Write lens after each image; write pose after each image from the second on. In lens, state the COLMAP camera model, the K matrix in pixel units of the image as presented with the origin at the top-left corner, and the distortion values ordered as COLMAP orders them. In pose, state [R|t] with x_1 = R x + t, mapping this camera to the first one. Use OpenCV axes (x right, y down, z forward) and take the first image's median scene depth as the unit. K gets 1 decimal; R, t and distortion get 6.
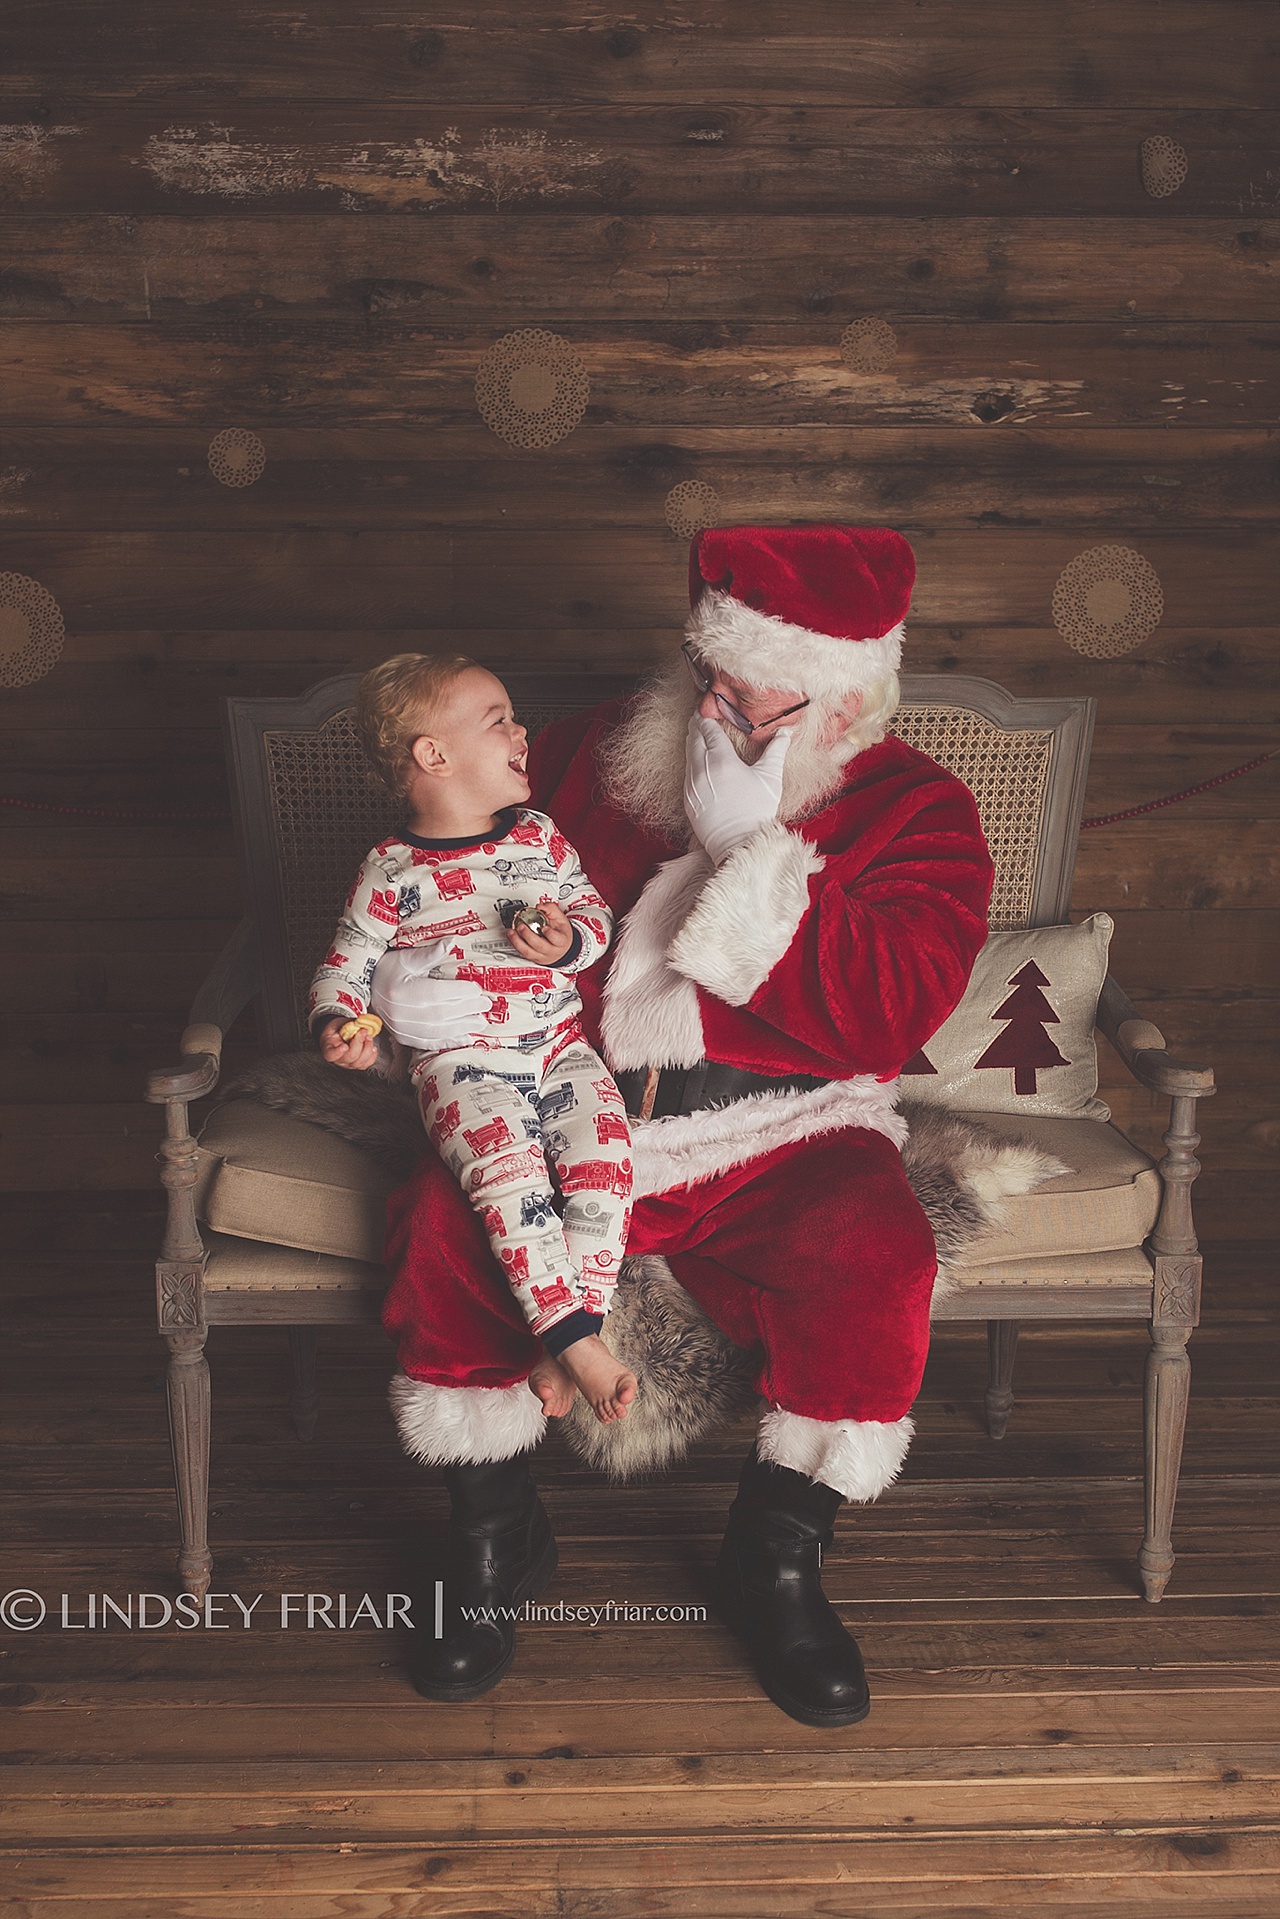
lens RADIAL K [[2200.4, 0, 584.9], [0, 2200.4, 1079.4], [0, 0, 1]] dist [-0.003147, 0.016176]
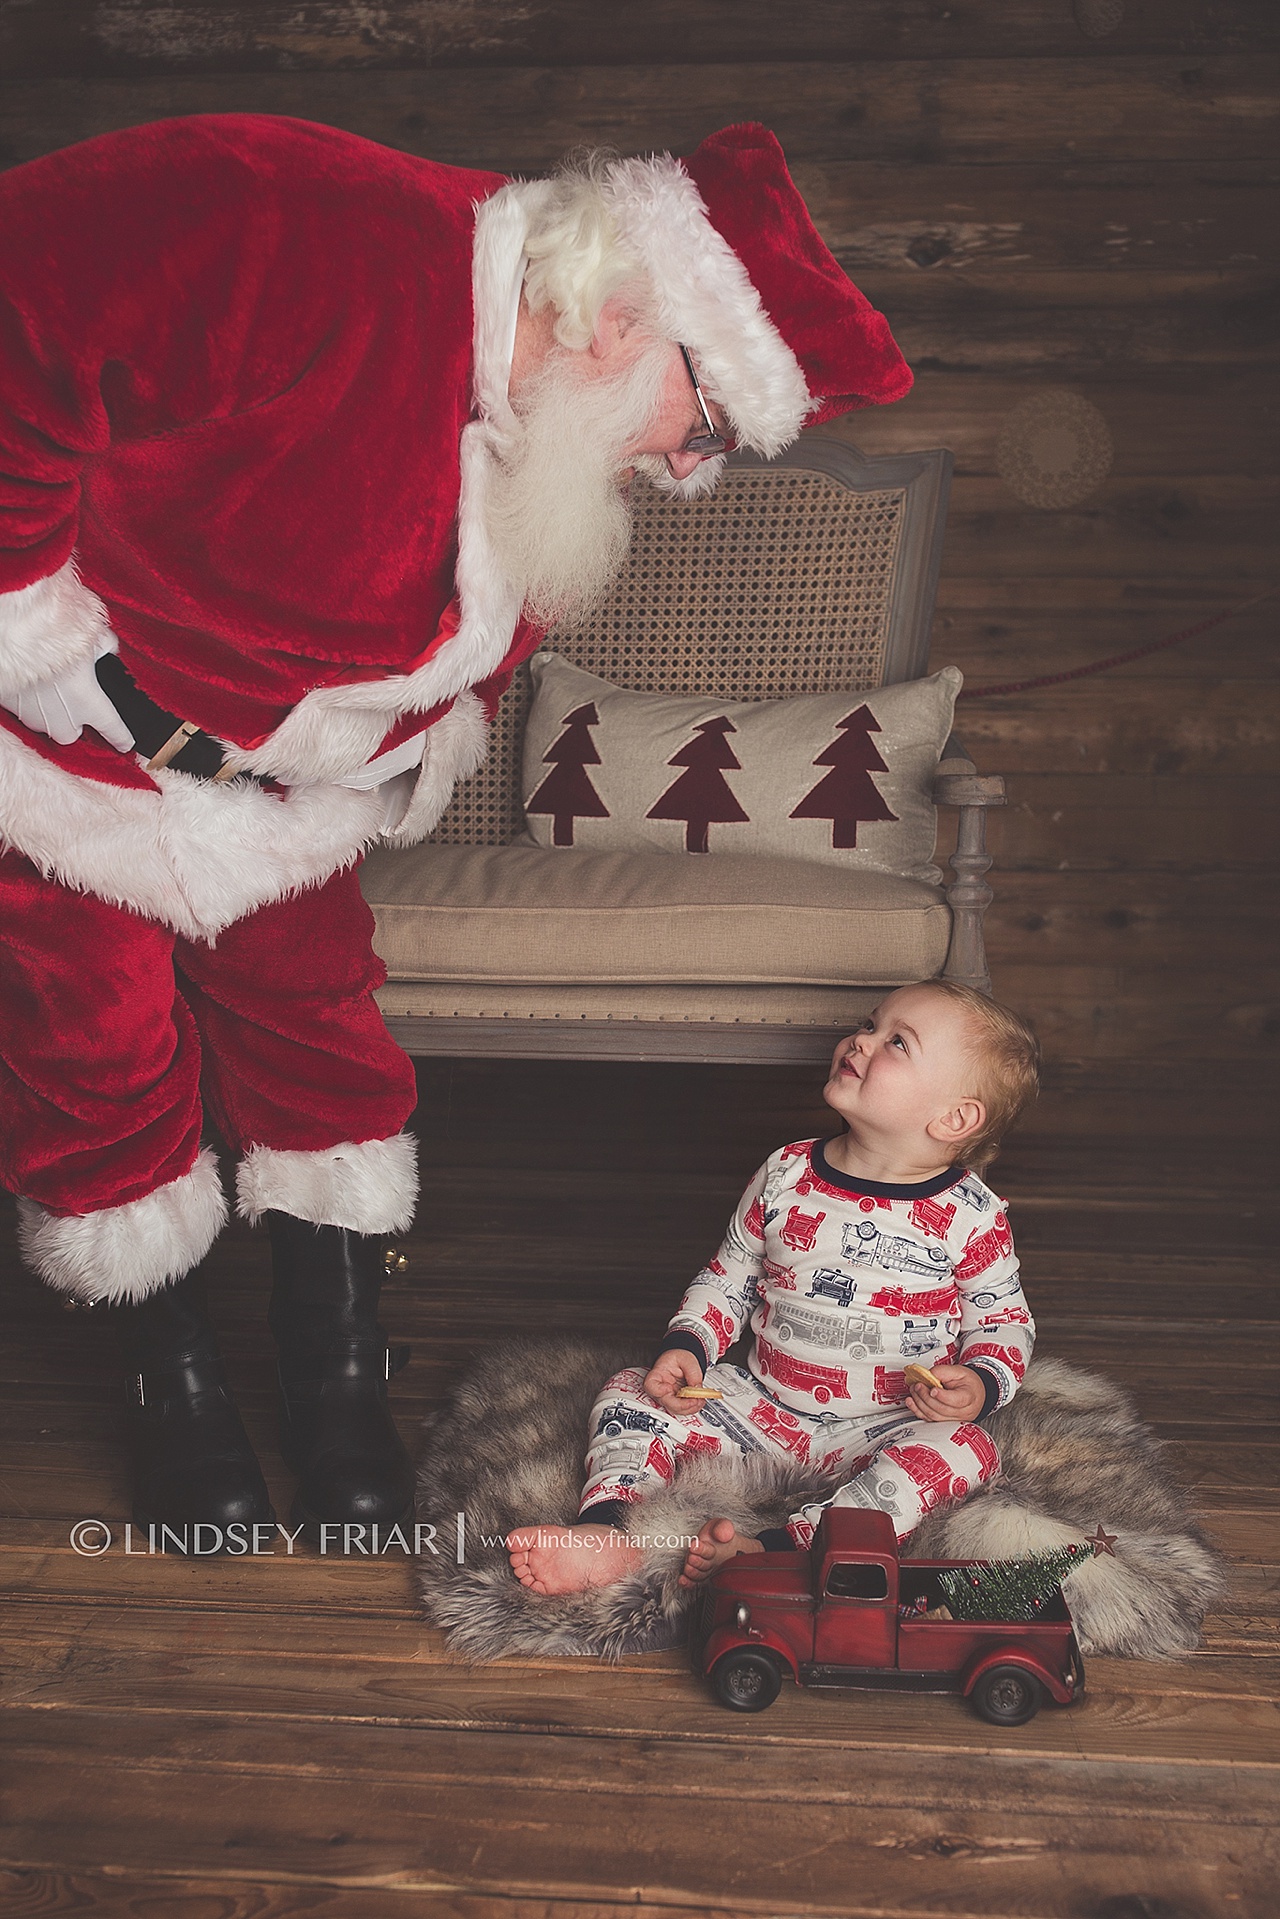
lens RADIAL K [[1941.5, 0, 636.4], [0, 1941.5, 970.5], [0, 0, 1]] dist [-0.006189, -0.011770]
pose [[0.992409, 0.020651, -0.121234, 0.198139], [-0.033857, 0.993585, -0.107901, 0.132607], [0.118228, 0.111187, 0.986742, 0.194867]]
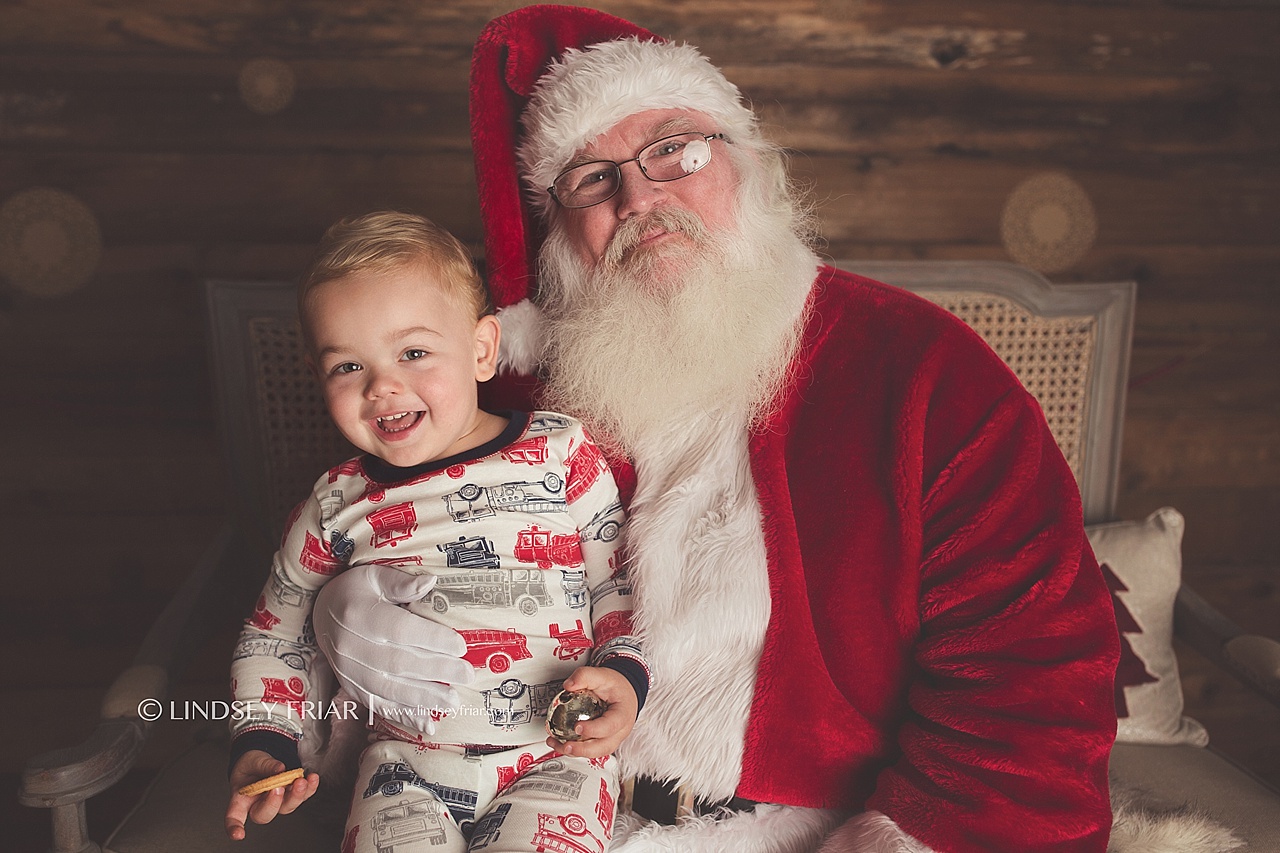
lens RADIAL K [[1245.3, 0, 640.0], [0, 1245.3, 426.5], [0, 0, 1]] dist [-0.002976, -0.026003]
pose [[0.997912, -0.007861, 0.064108, -0.018754], [0.015205, 0.993263, -0.114880, -0.051156], [-0.062773, 0.115615, 0.991309, 0.469682]]
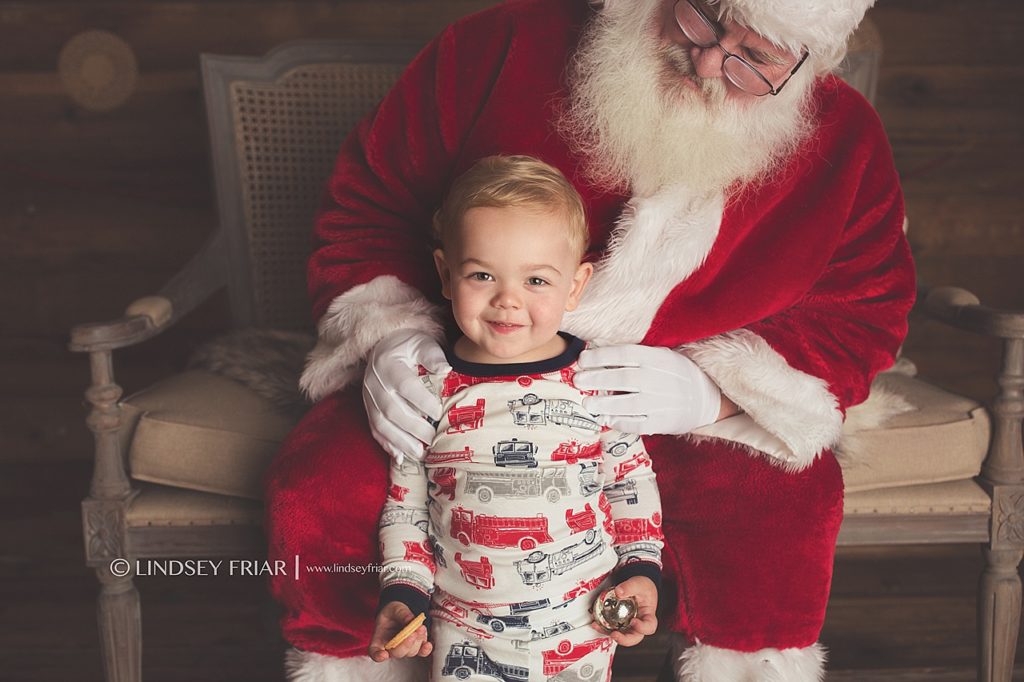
lens RADIAL K [[996.3, 0, 512.0], [0, 996.3, 341.0], [0, 0, 1]] dist [-0.002976, -0.026003]
pose [[0.999928, -0.009437, -0.007377, 0.019232], [0.008810, 0.996690, -0.080813, 0.038297], [0.008115, 0.080742, 0.996702, 0.418642]]
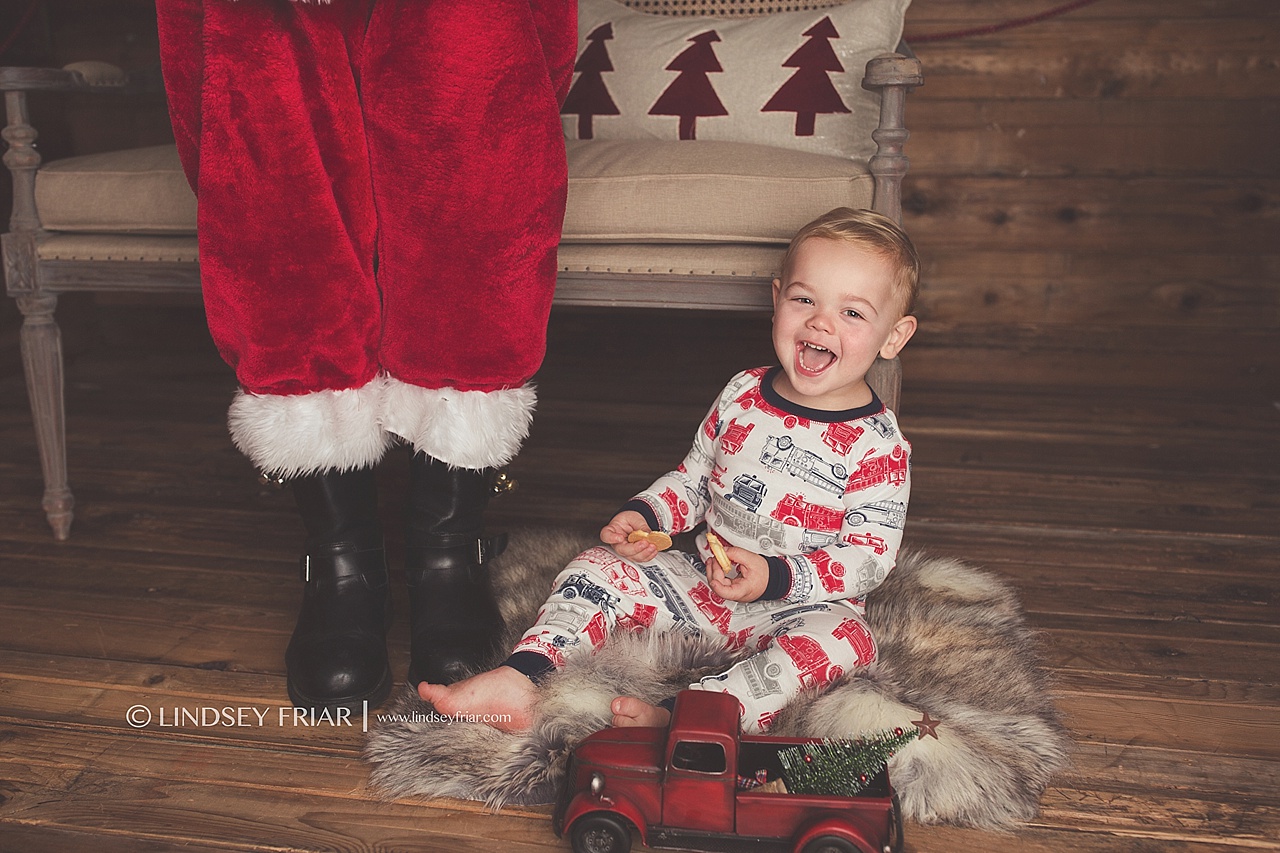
lens RADIAL K [[1273.6, 0, 650.4], [0, 1273.6, 416.5], [0, 0, 1]] dist [-0.003539, -0.022280]
pose [[0.972446, 0.050899, -0.227502, 0.256919], [-0.052150, 0.998639, 0.000514, 0.136288], [0.227219, 0.011364, 0.973777, 0.342598]]
